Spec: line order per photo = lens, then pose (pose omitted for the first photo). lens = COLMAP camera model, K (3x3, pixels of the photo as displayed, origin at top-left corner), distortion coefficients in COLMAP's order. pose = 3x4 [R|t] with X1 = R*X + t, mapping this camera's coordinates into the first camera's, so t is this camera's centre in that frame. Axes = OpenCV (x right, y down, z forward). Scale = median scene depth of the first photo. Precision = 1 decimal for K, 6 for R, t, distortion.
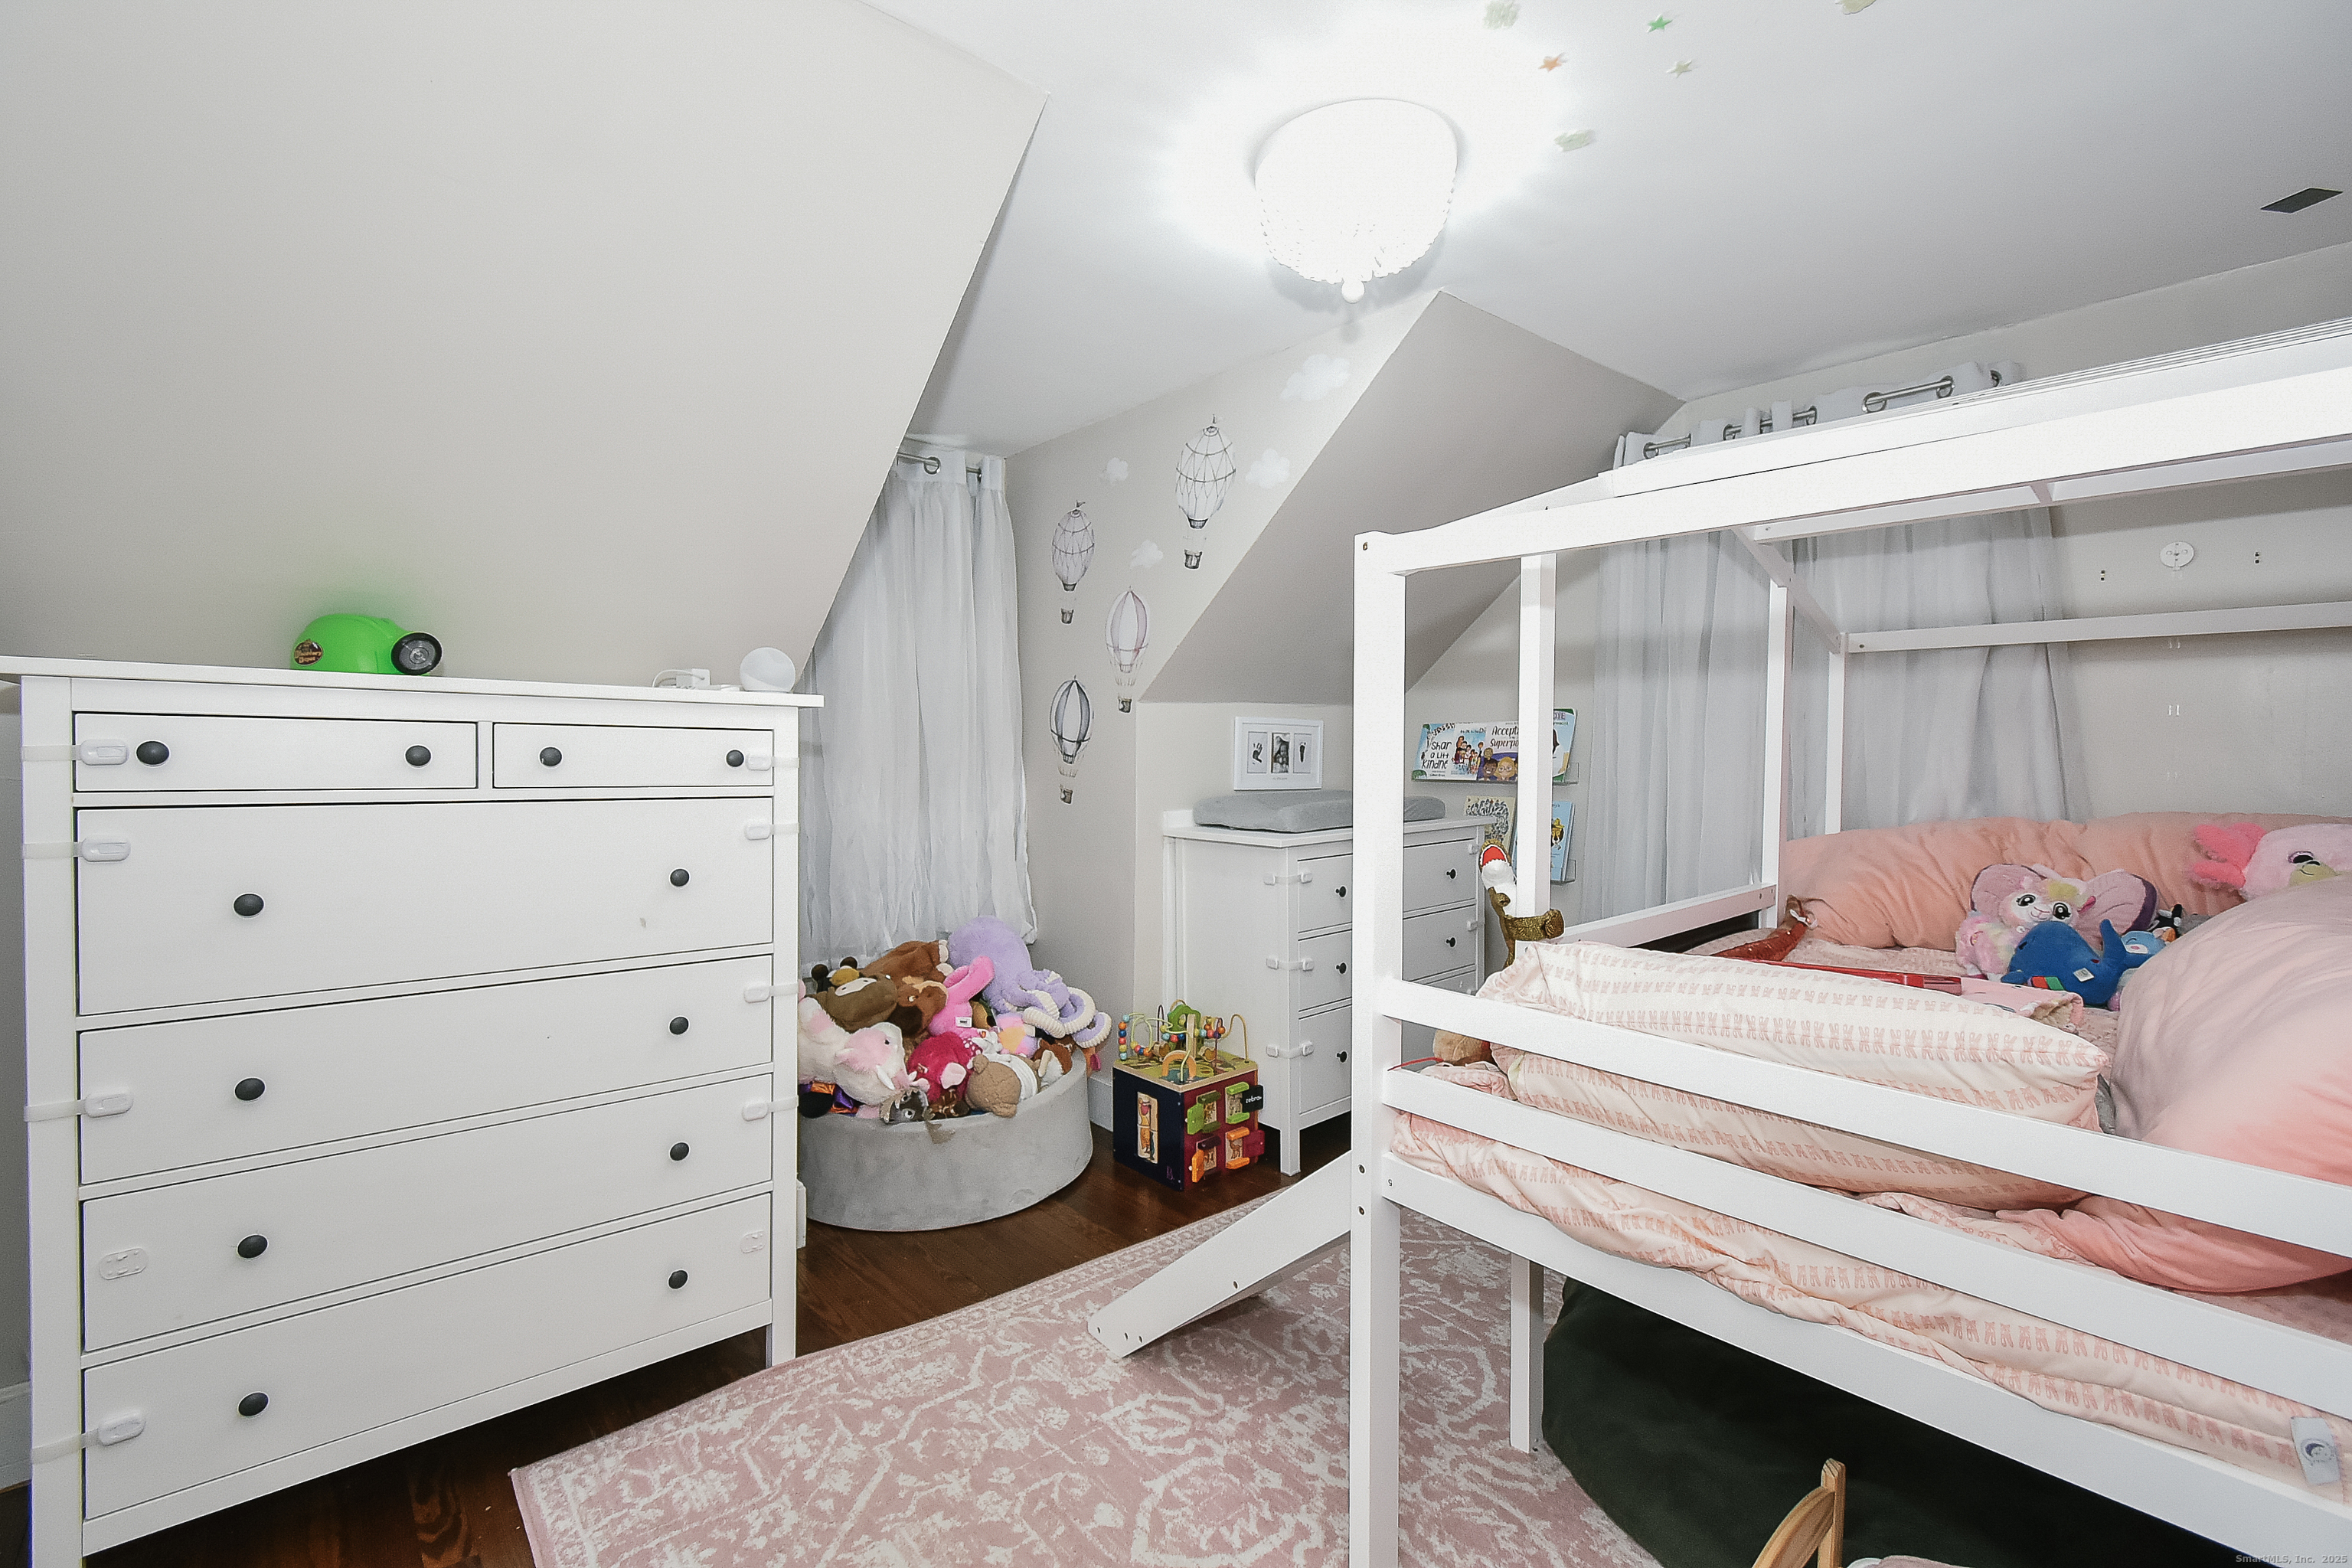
lens RADIAL K [[1056.4, 0, 1182.0], [0, 1056.4, 777.3], [0, 0, 1]] dist [-0.001422, -0.003477]
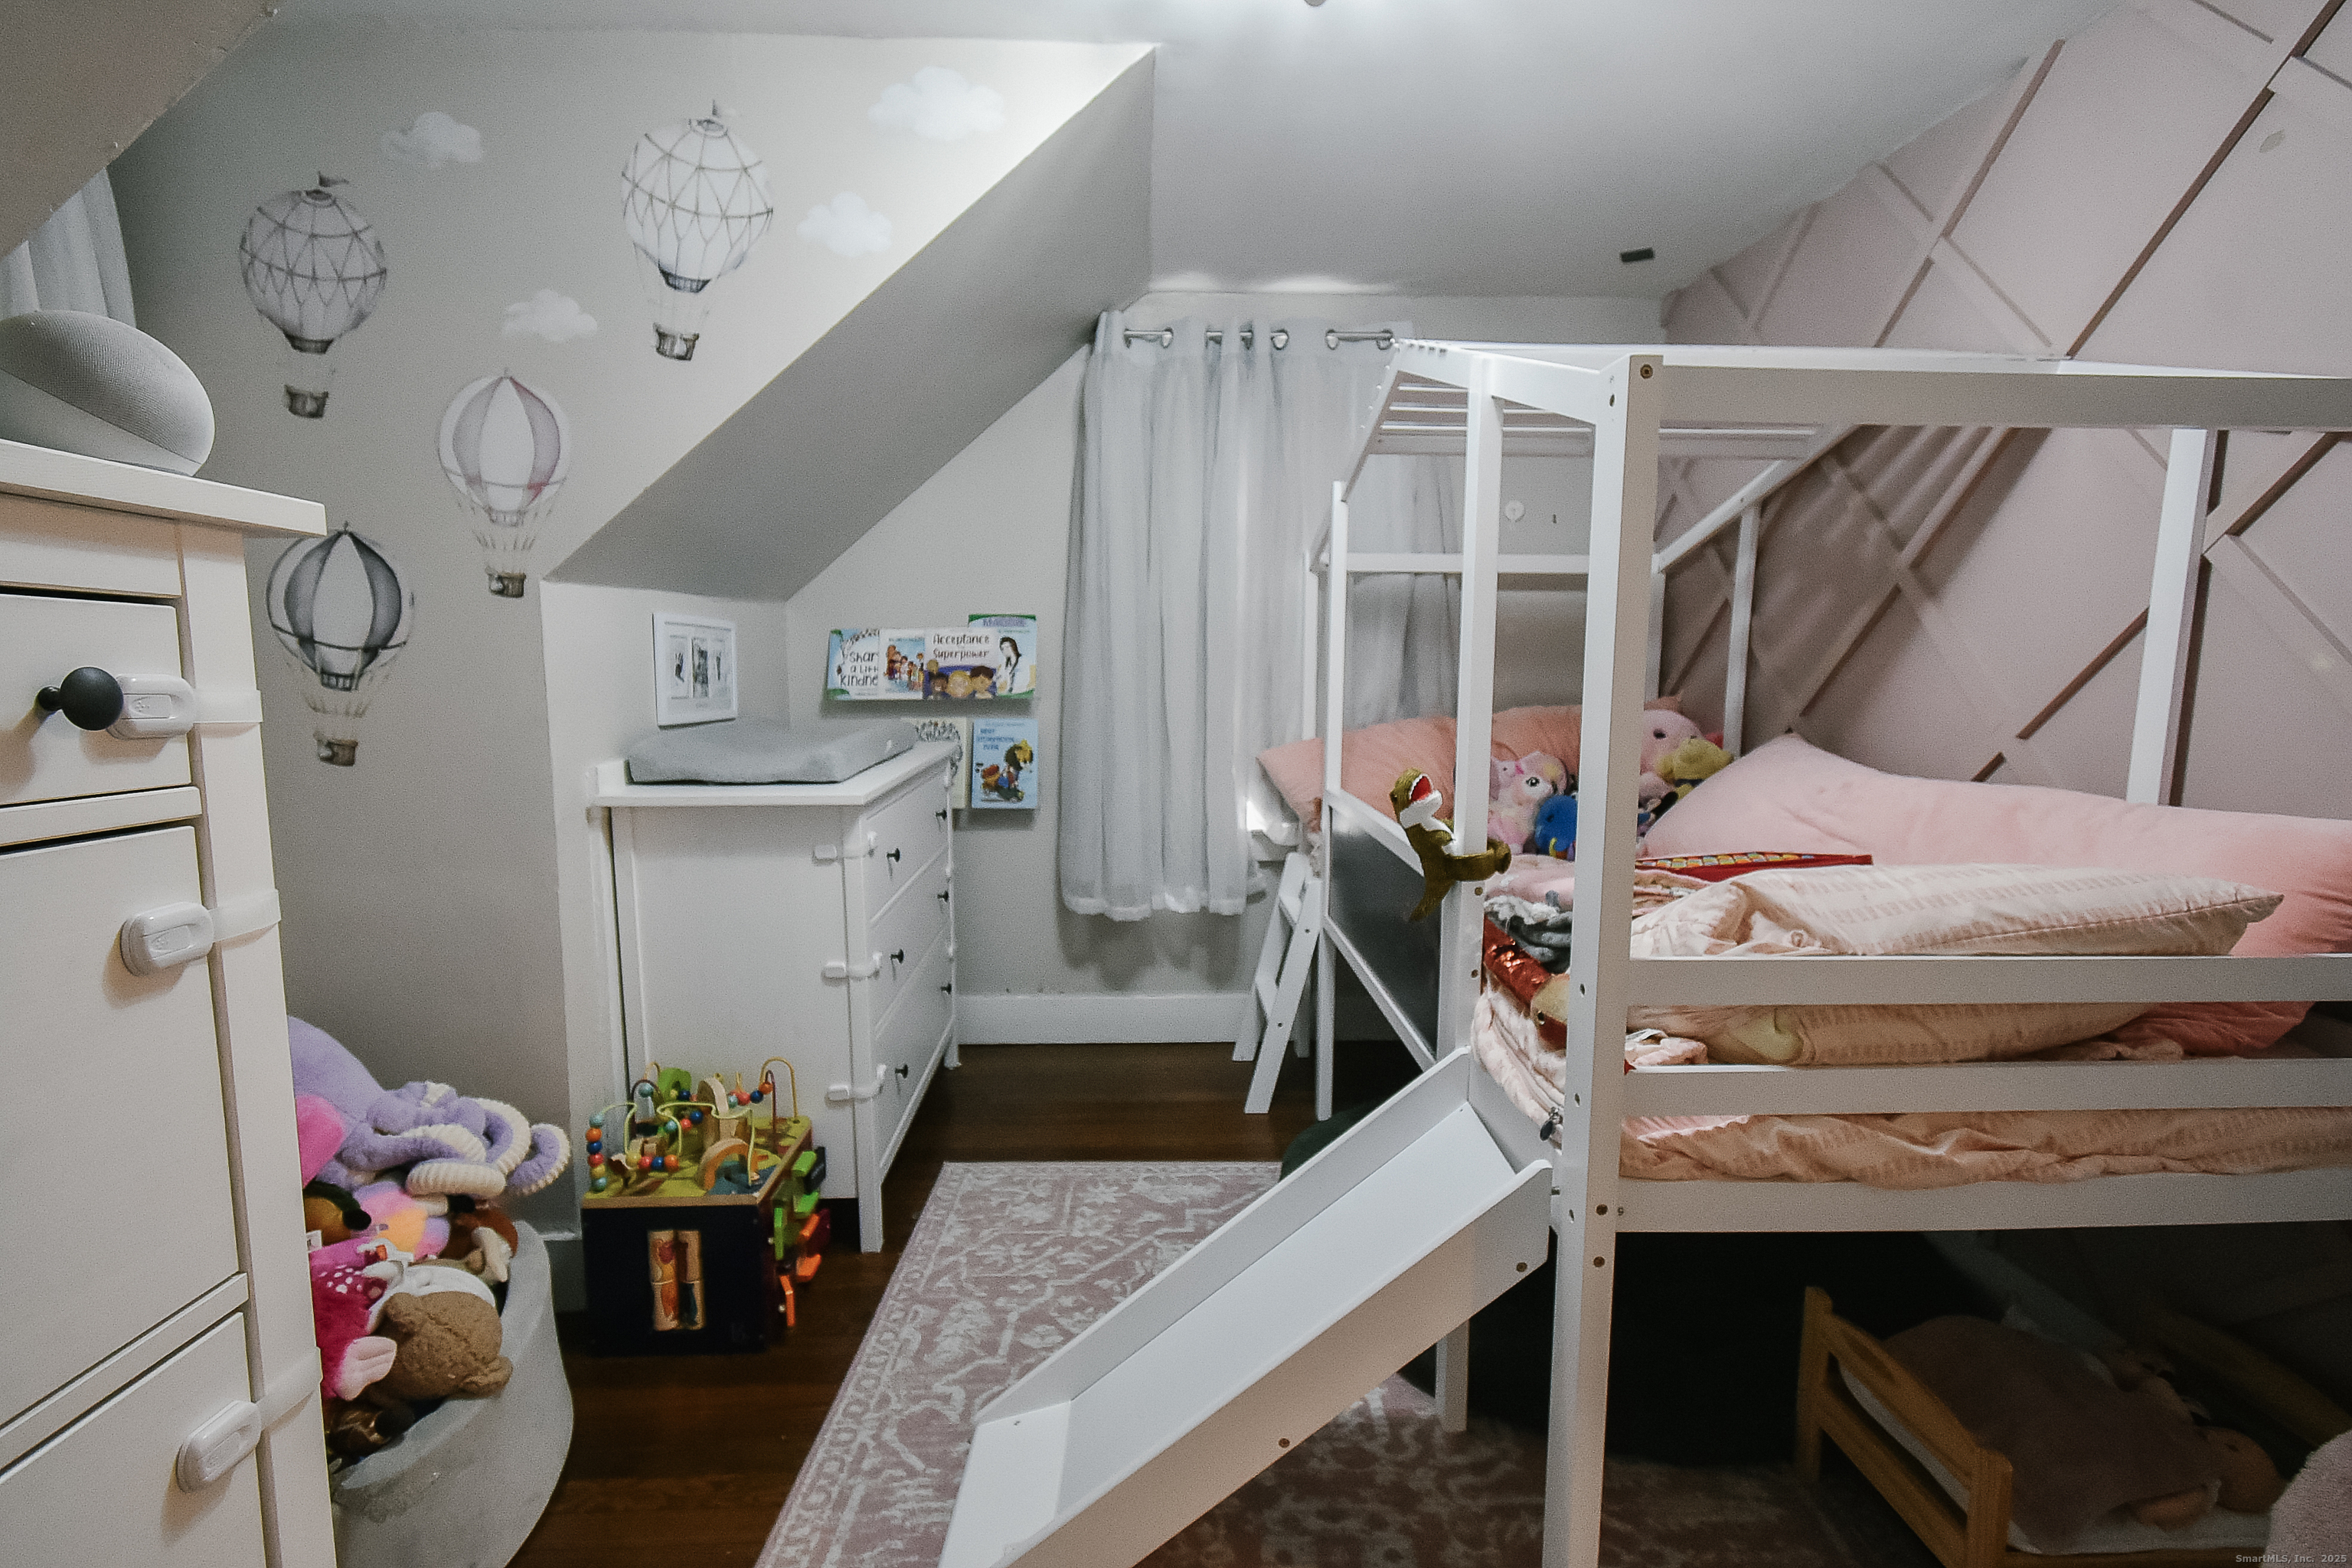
lens RADIAL K [[1056.4, 0, 1181.6], [0, 1056.4, 783.1], [0, 0, 1]] dist [-0.001422, -0.003477]
pose [[0.621804, -0.092093, 0.777740, -0.278851], [0.022648, 0.994761, 0.099683, -0.010882], [-0.782845, -0.044369, 0.620632, 0.367599]]
